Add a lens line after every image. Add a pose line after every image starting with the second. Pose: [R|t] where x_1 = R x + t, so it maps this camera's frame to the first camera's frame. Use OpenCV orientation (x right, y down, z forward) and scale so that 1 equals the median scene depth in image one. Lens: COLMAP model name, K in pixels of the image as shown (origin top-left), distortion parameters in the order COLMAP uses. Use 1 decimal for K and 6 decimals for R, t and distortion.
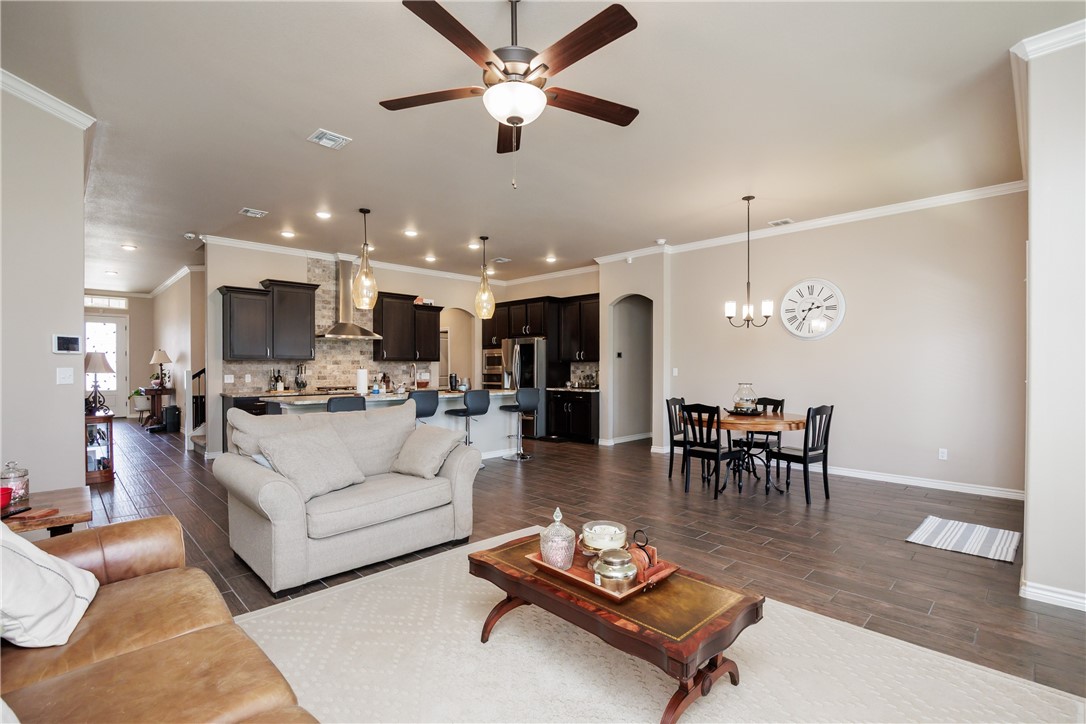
lens RADIAL K [[499.0, 0, 541.8], [0, 499.0, 366.4], [0, 0, 1]] dist [-0.019776, 0.000064]
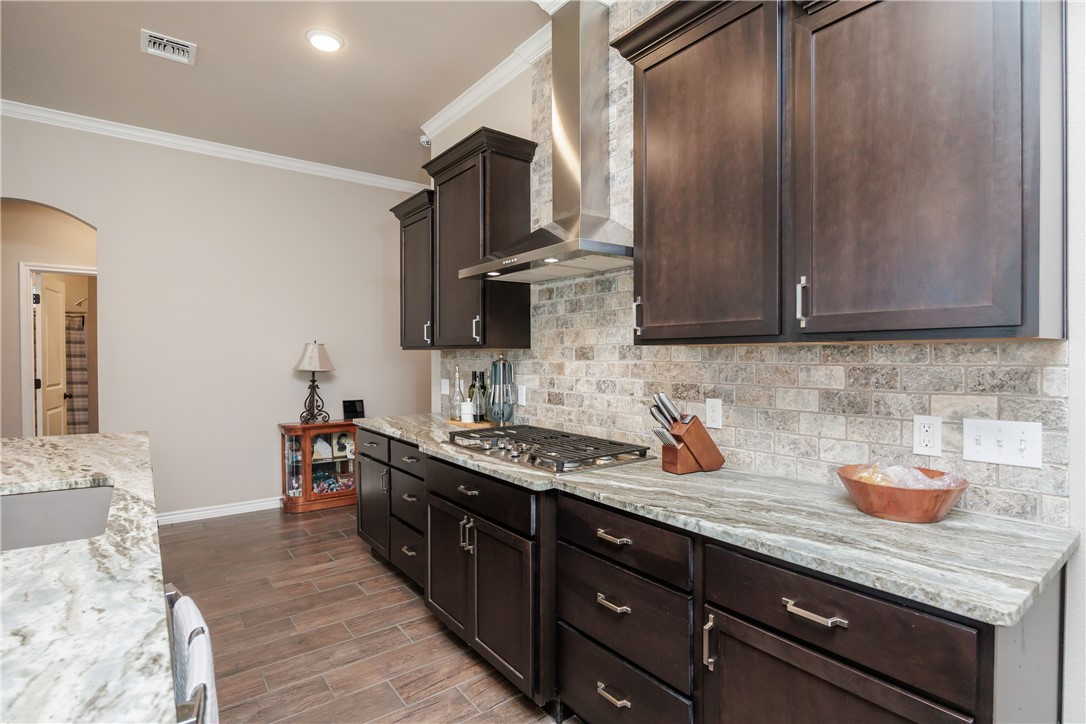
lens RADIAL K [[540.0, 0, 546.5], [0, 540.0, 359.3], [0, 0, 1]] dist [-0.006530, -0.000981]
pose [[-0.125060, 0.005850, -0.992132, -0.089076], [0.000124, 0.999983, 0.005880, -0.007067], [0.992149, 0.000613, -0.125058, 1.206603]]
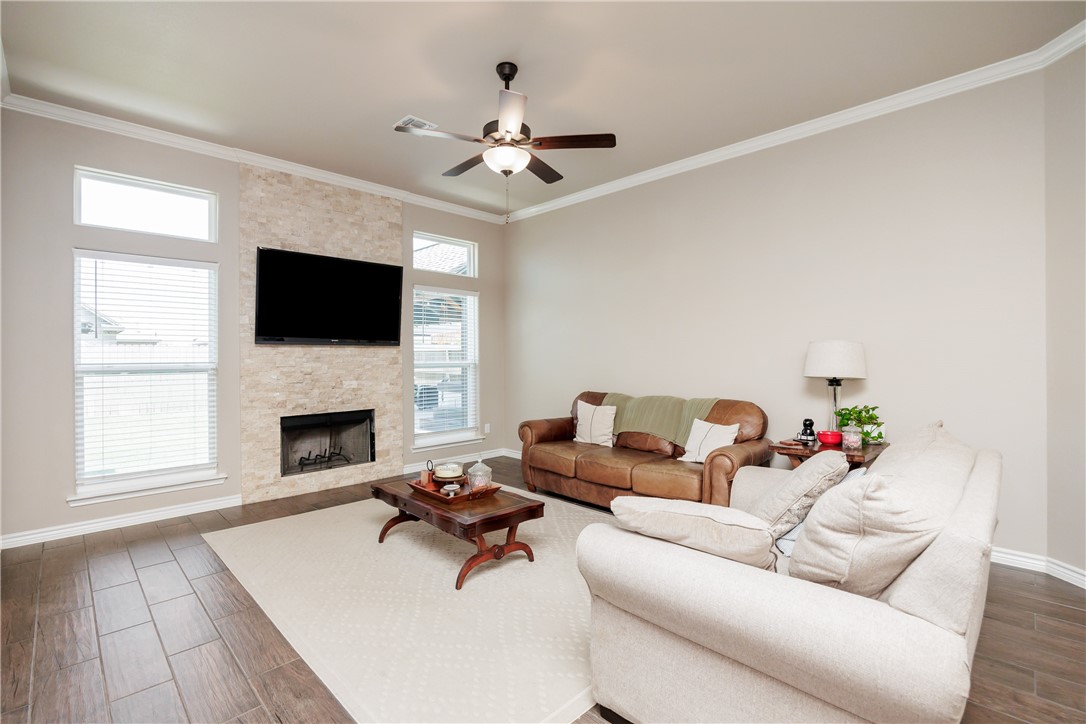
lens RADIAL K [[492.6, 0, 536.1], [0, 492.6, 355.7], [0, 0, 1]] dist [-0.004075, 0.000117]
pose [[-0.999963, 0.003922, 0.007638, -0.047282], [0.003915, 0.999992, -0.000811, -0.000642], [-0.007641, -0.000781, -0.999971, 0.783231]]
